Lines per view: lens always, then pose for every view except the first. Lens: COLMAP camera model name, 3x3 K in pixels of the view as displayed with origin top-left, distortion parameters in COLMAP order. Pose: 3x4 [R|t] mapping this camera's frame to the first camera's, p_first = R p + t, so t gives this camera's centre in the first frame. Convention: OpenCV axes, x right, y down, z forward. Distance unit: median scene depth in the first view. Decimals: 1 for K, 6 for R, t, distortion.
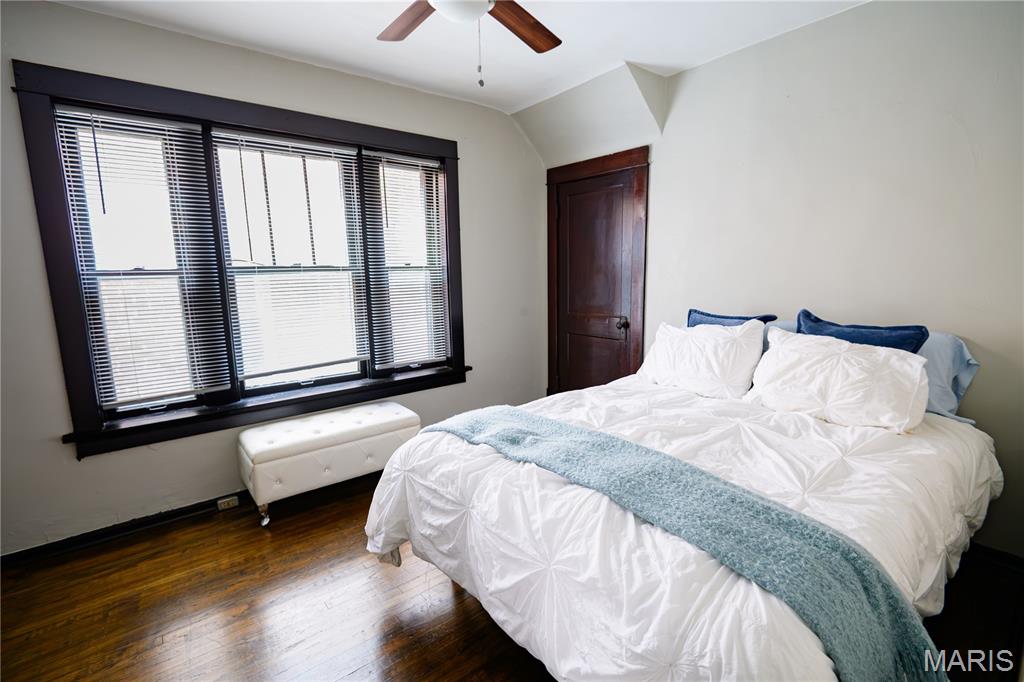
lens RADIAL K [[466.0, 0, 512.5], [0, 466.0, 341.5], [0, 0, 1]] dist [-0.004465, -0.003144]
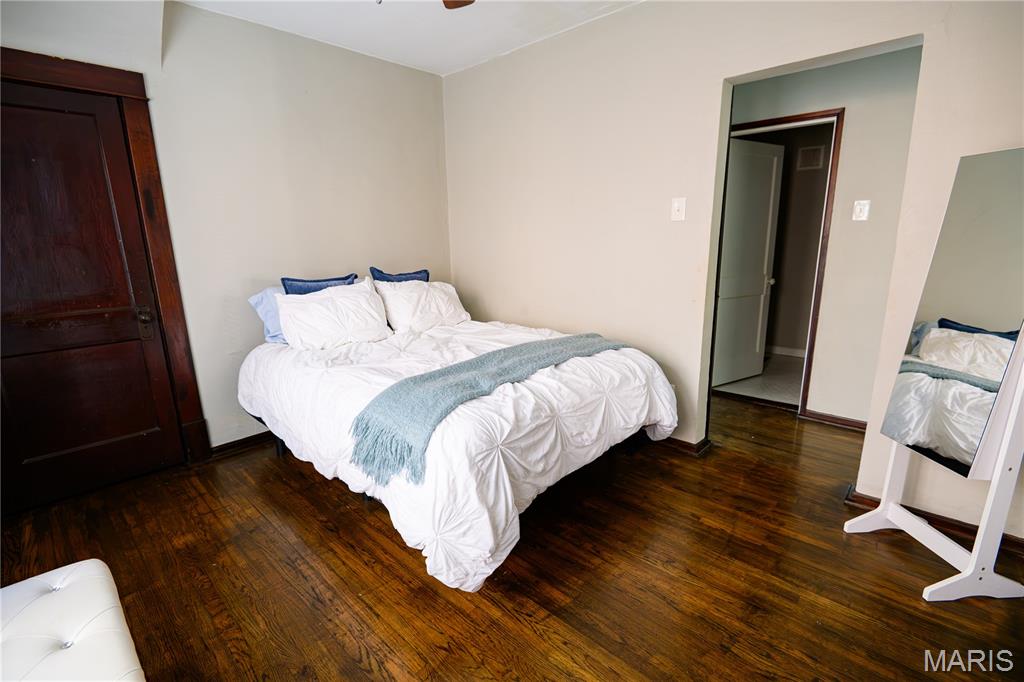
lens RADIAL K [[466.0, 0, 513.5], [0, 466.0, 344.0], [0, 0, 1]] dist [-0.004465, -0.003144]
pose [[-0.140940, -0.200882, 0.969424, -1.191182], [0.166571, 0.960427, 0.223235, -0.127447], [-0.975905, 0.192941, -0.101901, 1.122660]]
